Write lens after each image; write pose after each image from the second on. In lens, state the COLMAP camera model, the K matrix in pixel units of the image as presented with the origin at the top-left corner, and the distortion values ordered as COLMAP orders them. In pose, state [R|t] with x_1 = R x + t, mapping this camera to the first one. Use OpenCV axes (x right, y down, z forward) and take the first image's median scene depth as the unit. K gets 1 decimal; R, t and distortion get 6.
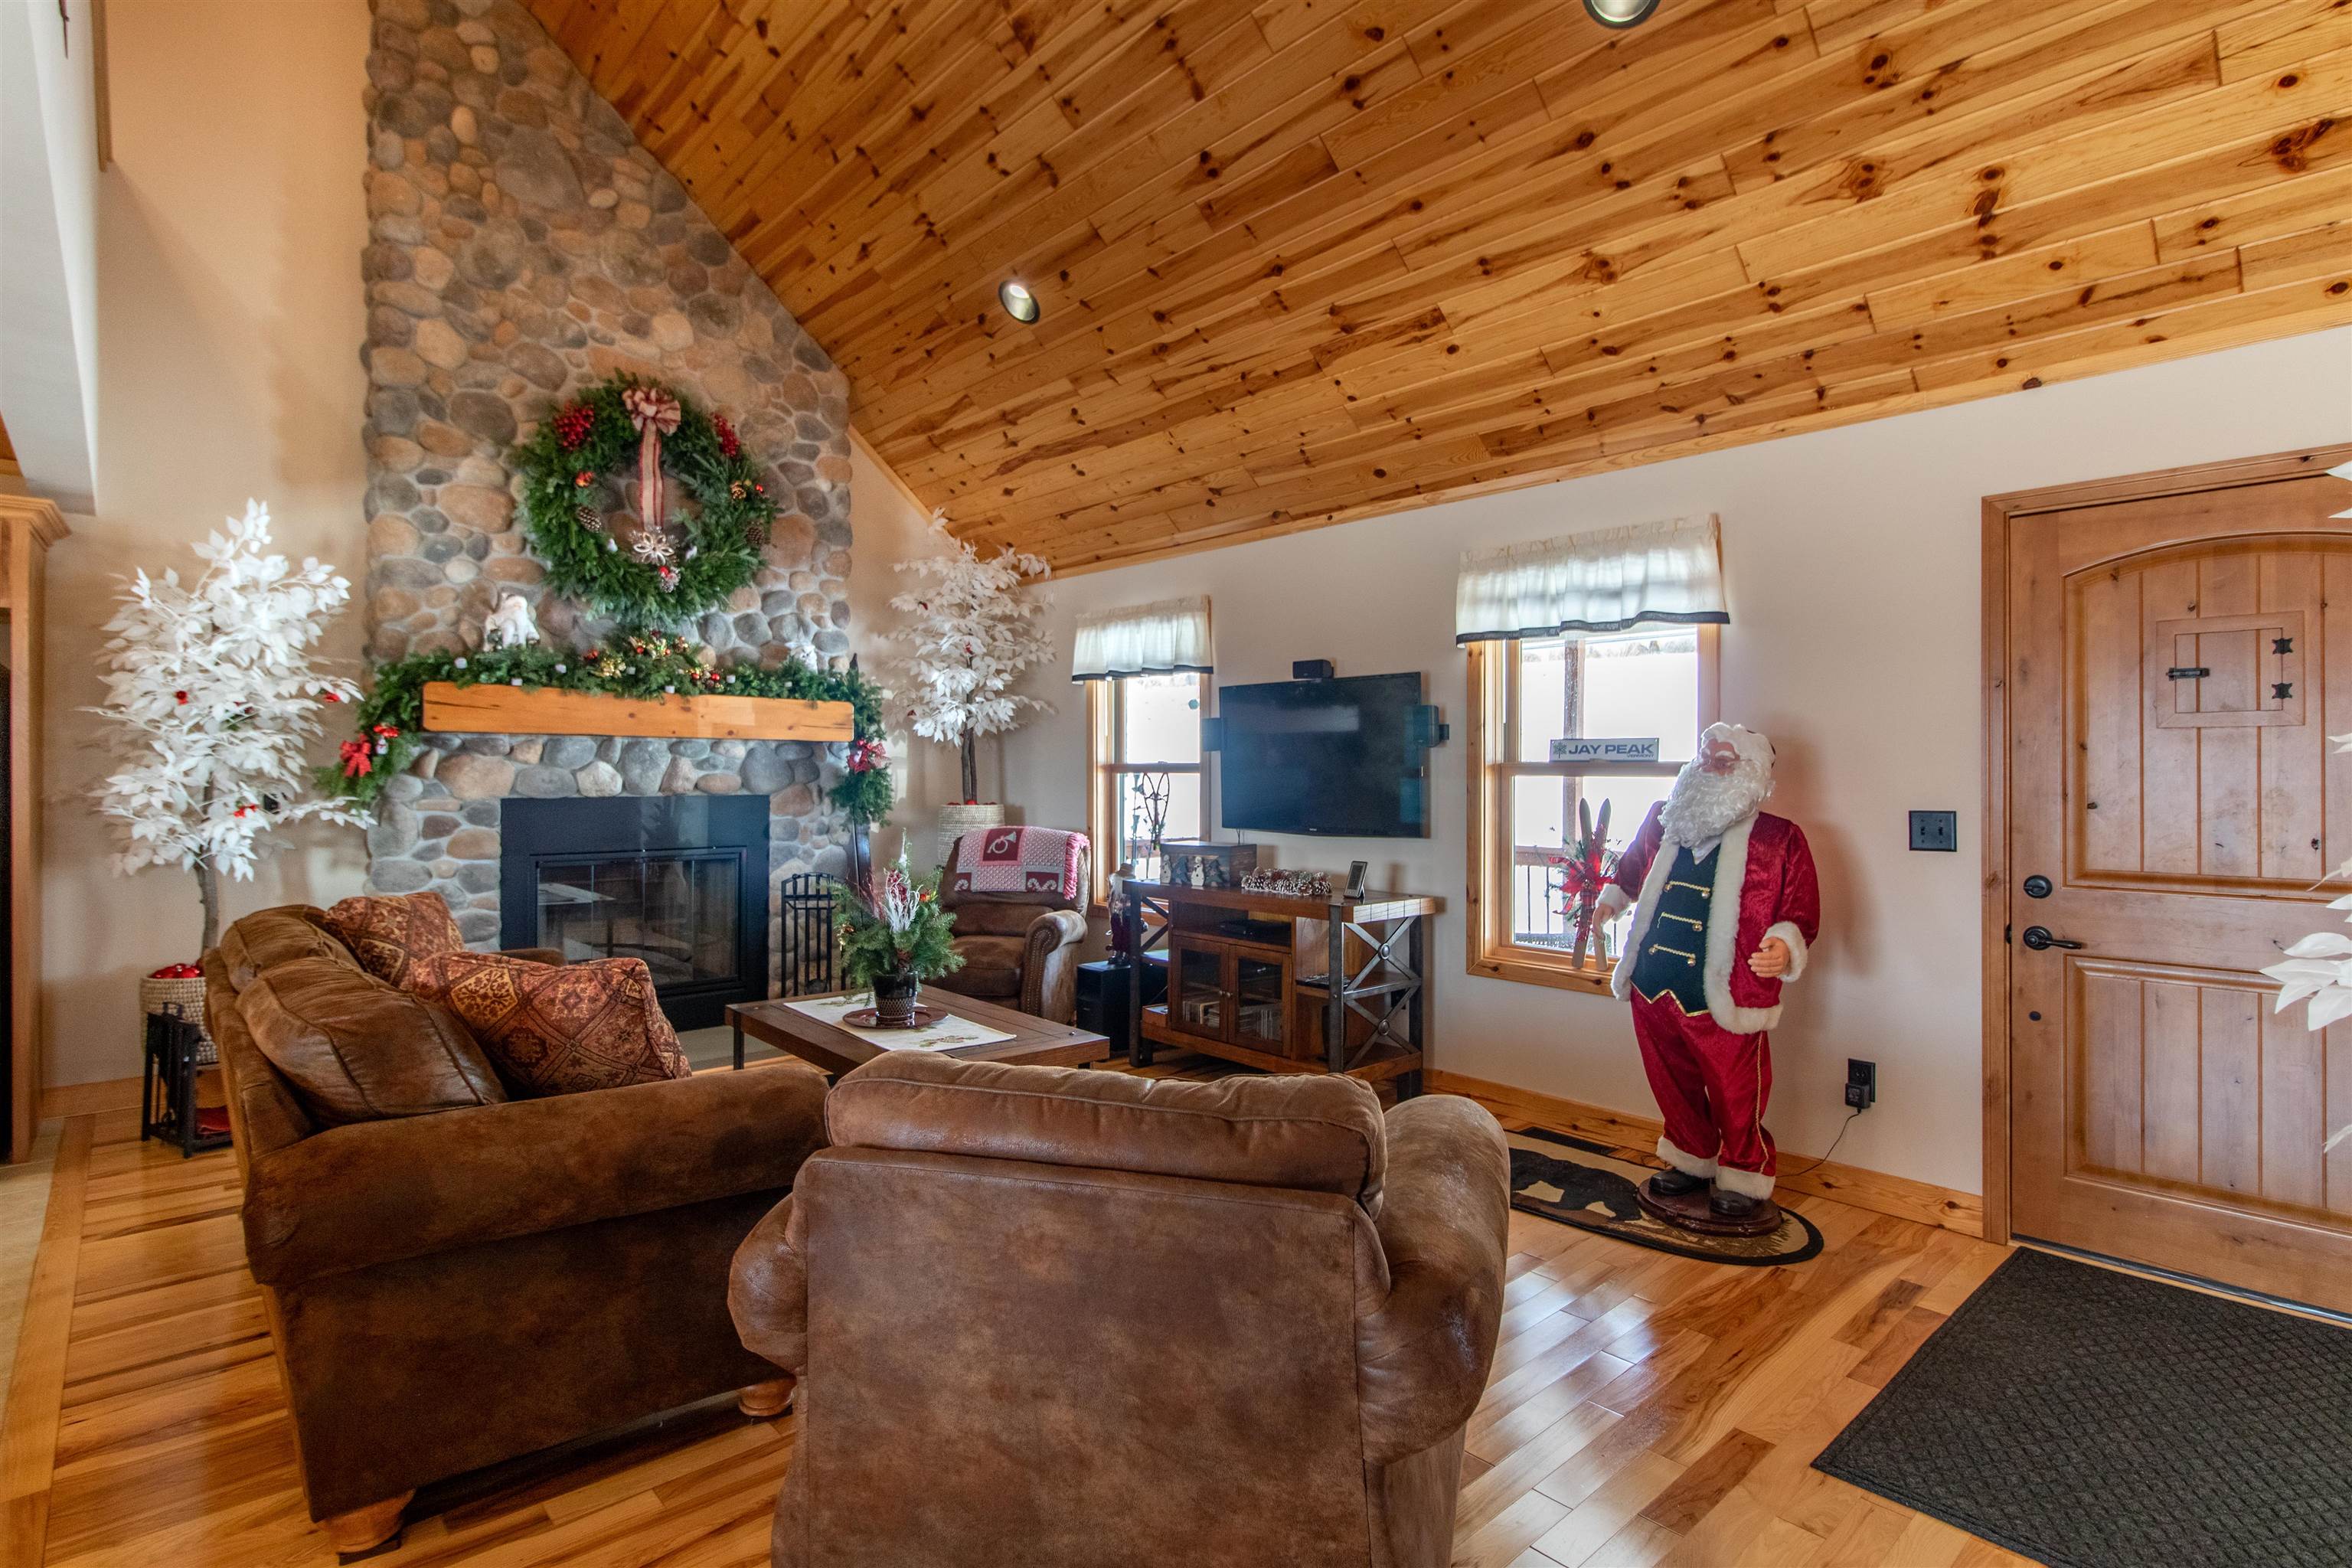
lens RADIAL K [[1164.2, 0, 1178.9], [0, 1164.2, 764.3], [0, 0, 1]] dist [-0.003145, -0.001831]
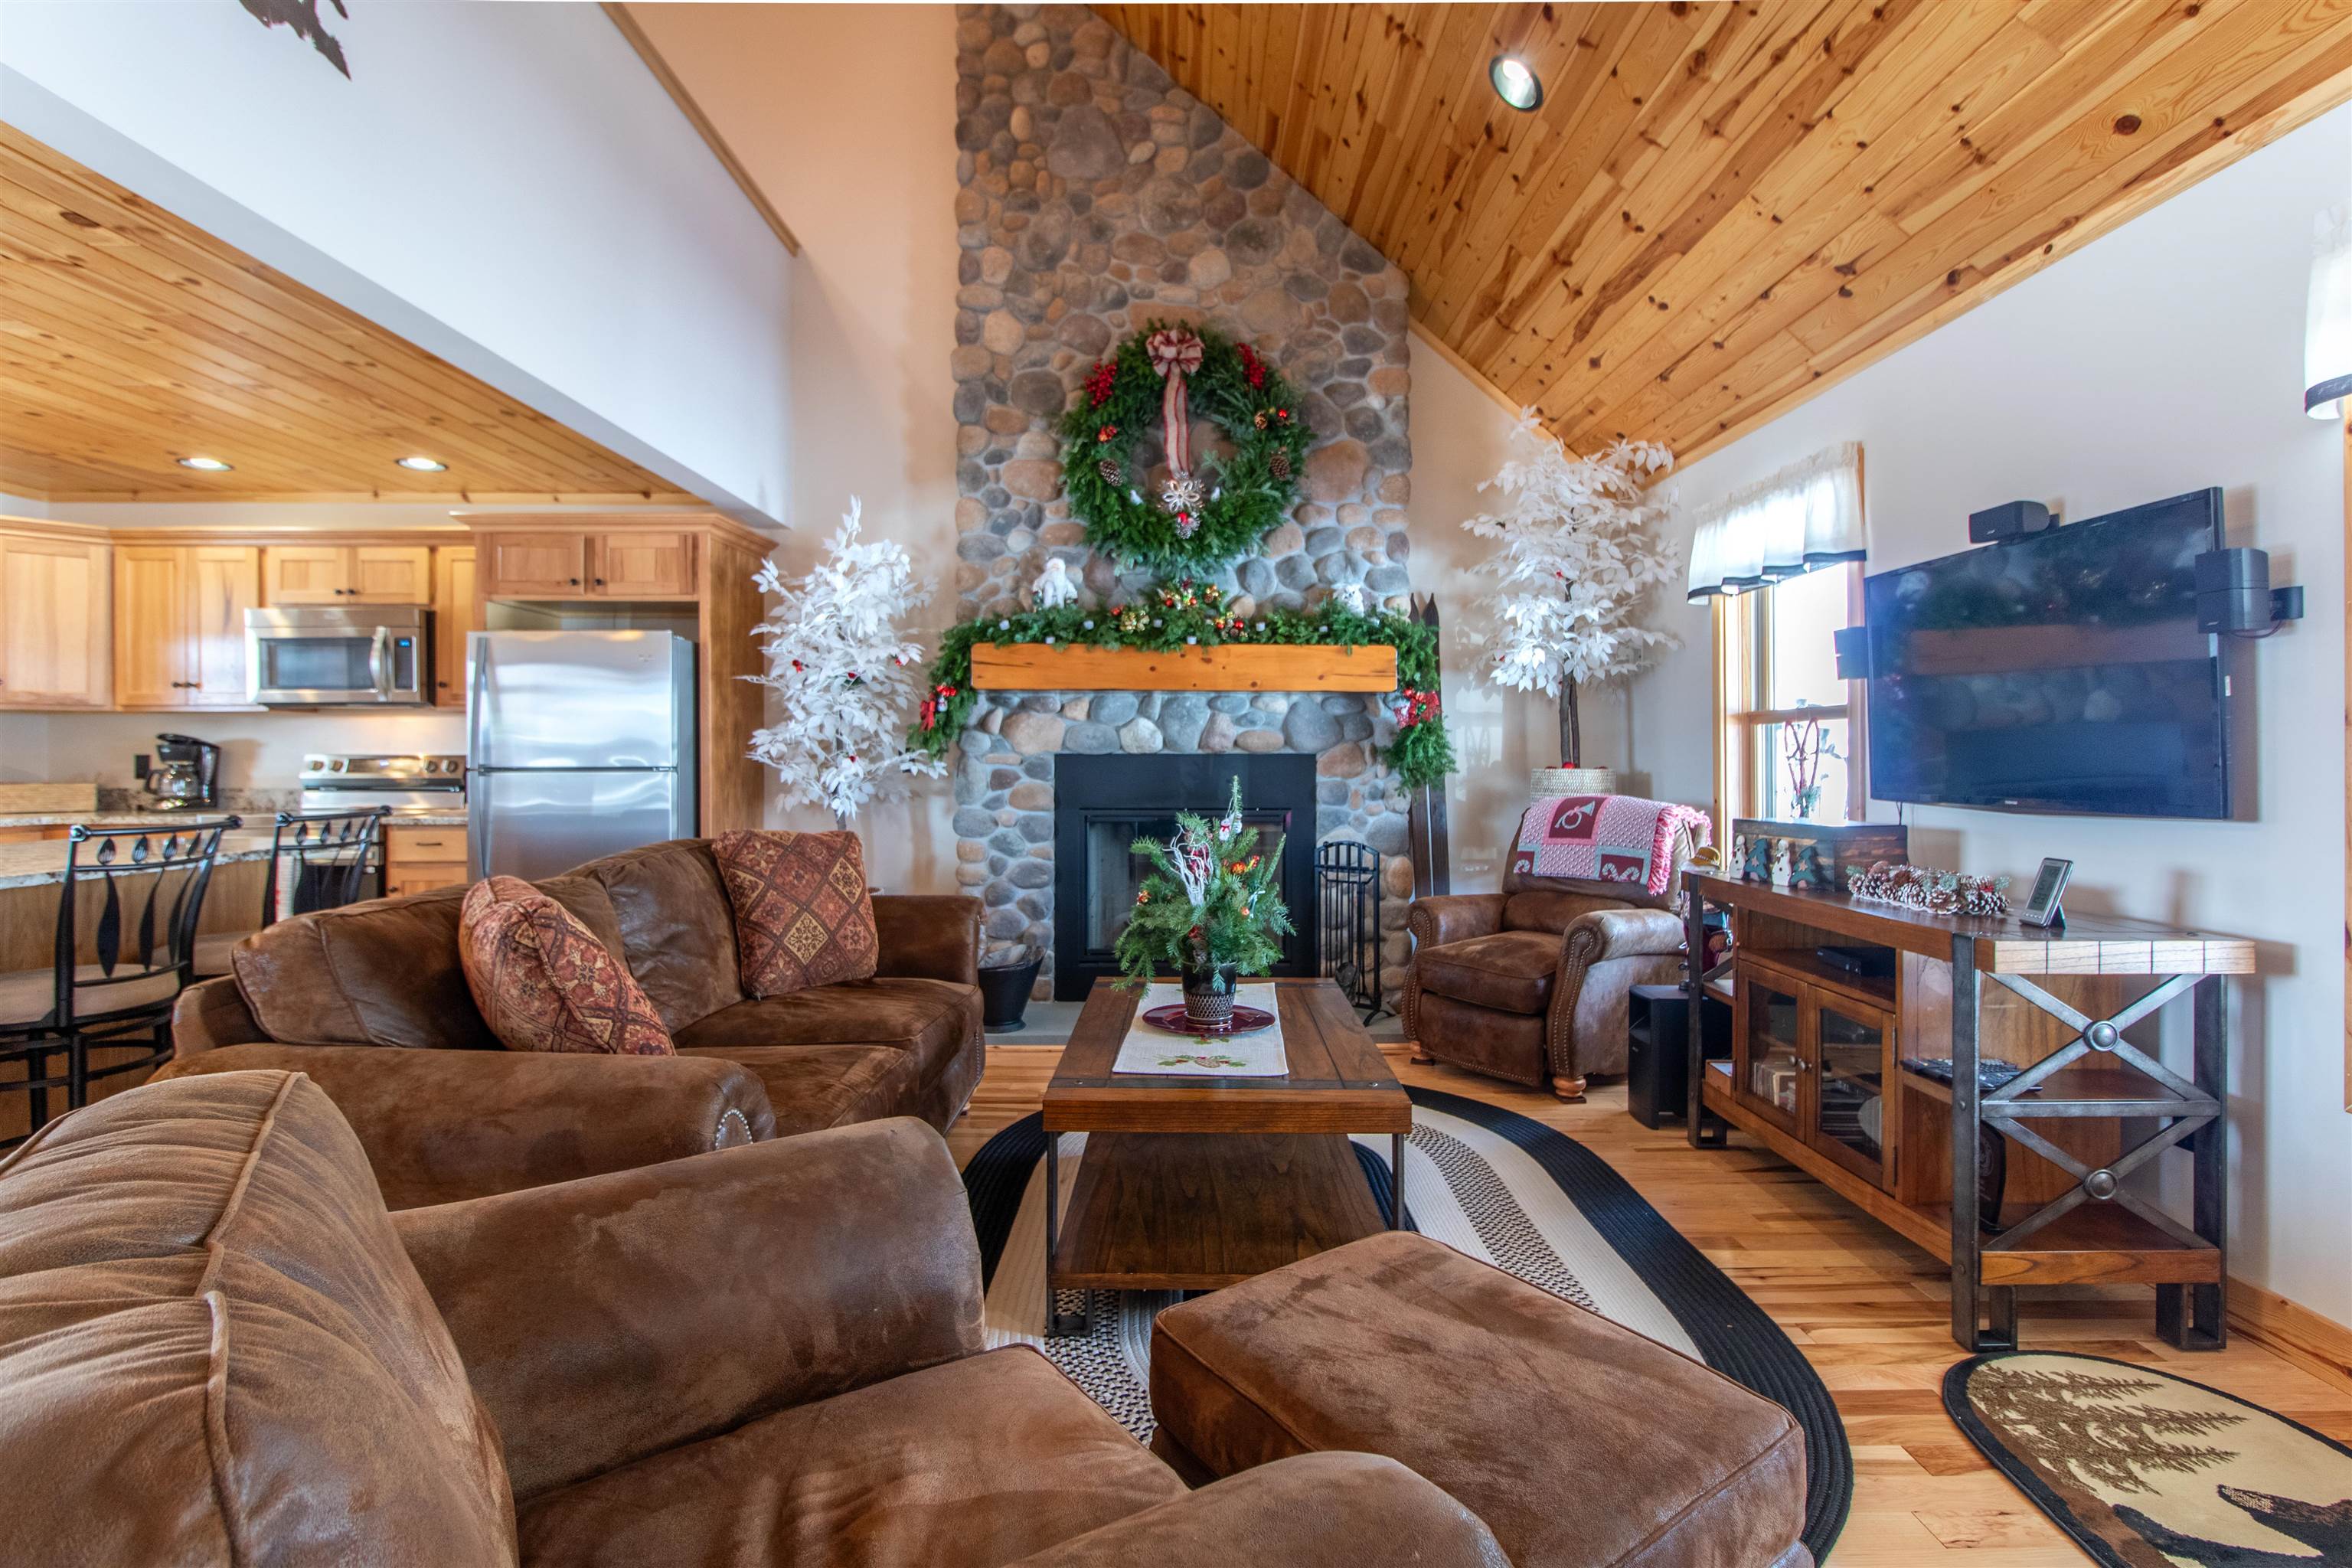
lens RADIAL K [[1128.7, 0, 1181.2], [0, 1128.7, 754.3], [0, 0, 1]] dist [-0.002541, -0.001267]
pose [[0.745957, -0.004117, -0.665981, 0.182950], [0.005365, 0.999986, -0.000173, 0.030944], [0.665972, -0.003444, 0.745968, 0.321196]]
